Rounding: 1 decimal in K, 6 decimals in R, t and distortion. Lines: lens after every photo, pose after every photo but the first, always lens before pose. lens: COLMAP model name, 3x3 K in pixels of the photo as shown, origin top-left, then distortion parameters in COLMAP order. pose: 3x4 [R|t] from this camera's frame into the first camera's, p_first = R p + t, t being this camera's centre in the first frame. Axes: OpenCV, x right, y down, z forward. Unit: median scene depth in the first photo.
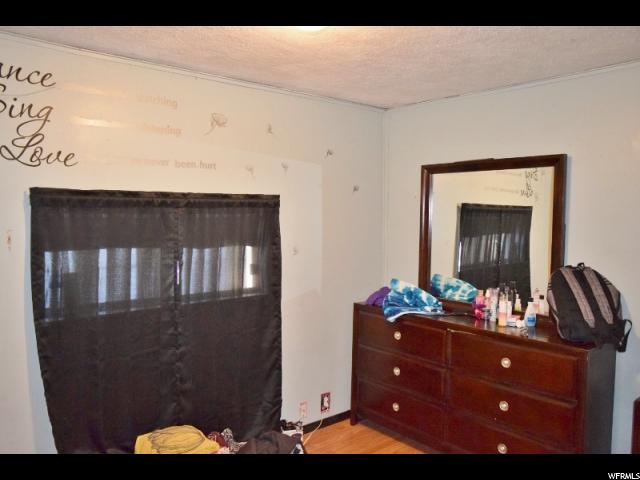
lens RADIAL K [[499.3, 0, 319.4], [0, 499.3, 236.2], [0, 0, 1]] dist [-0.003885, -0.004015]
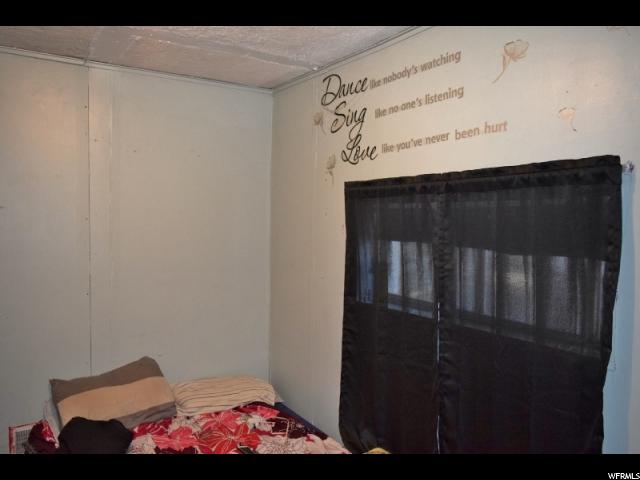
lens RADIAL K [[499.3, 0, 319.1], [0, 499.3, 246.5], [0, 0, 1]] dist [-0.003885, -0.004015]
pose [[-0.174330, 0.031566, -0.984181, 0.563576], [-0.084485, 0.995321, 0.046888, 0.003502], [0.981056, 0.091323, -0.170848, 1.081182]]
